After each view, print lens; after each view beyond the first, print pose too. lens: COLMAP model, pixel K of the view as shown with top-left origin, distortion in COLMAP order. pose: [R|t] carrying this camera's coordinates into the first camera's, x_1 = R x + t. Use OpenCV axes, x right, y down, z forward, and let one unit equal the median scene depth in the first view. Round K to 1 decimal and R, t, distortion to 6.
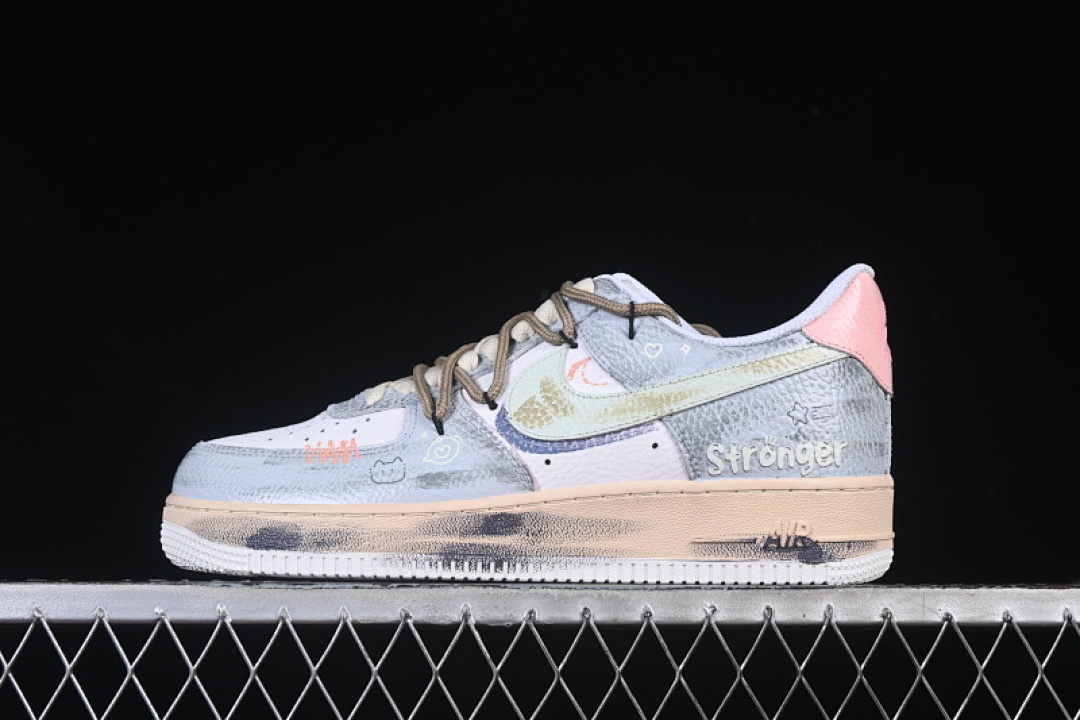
lens RADIAL K [[2353.0, 0, 539.9], [0, 2353.0, 376.7], [0, 0, 1]] dist [-0.014110, 0.000000]
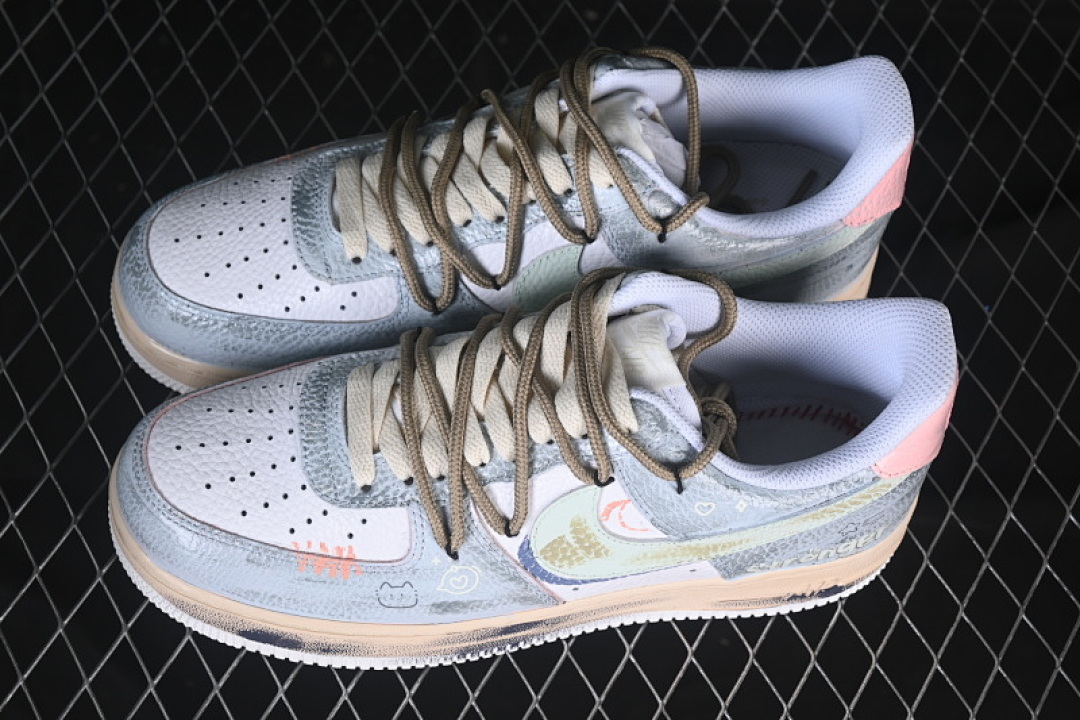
lens RADIAL K [[2353.0, 0, 535.5], [0, 2353.0, 360.9], [0, 0, 1]] dist [-0.014110, 0.000000]
pose [[0.981482, -0.106251, 0.159384, -0.147095], [-0.088087, 0.488513, 0.868099, -0.792538], [-0.170098, -0.866063, 0.470108, 0.647940]]
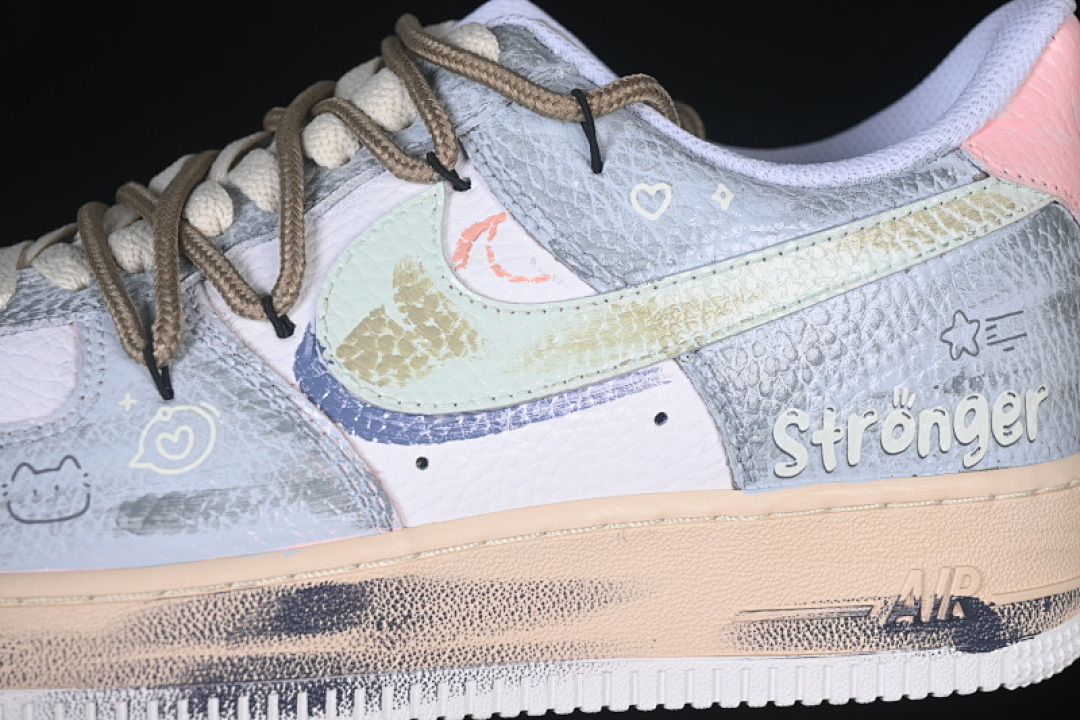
lens RADIAL K [[2353.0, 0, 540.7], [0, 2353.0, 366.9], [0, 0, 1]] dist [-0.014110, 0.000000]
pose [[0.976252, -0.034764, 0.213831, -0.067929], [-0.004240, 0.983786, 0.179298, -0.059754], [-0.216597, -0.175947, 0.960275, 0.574591]]
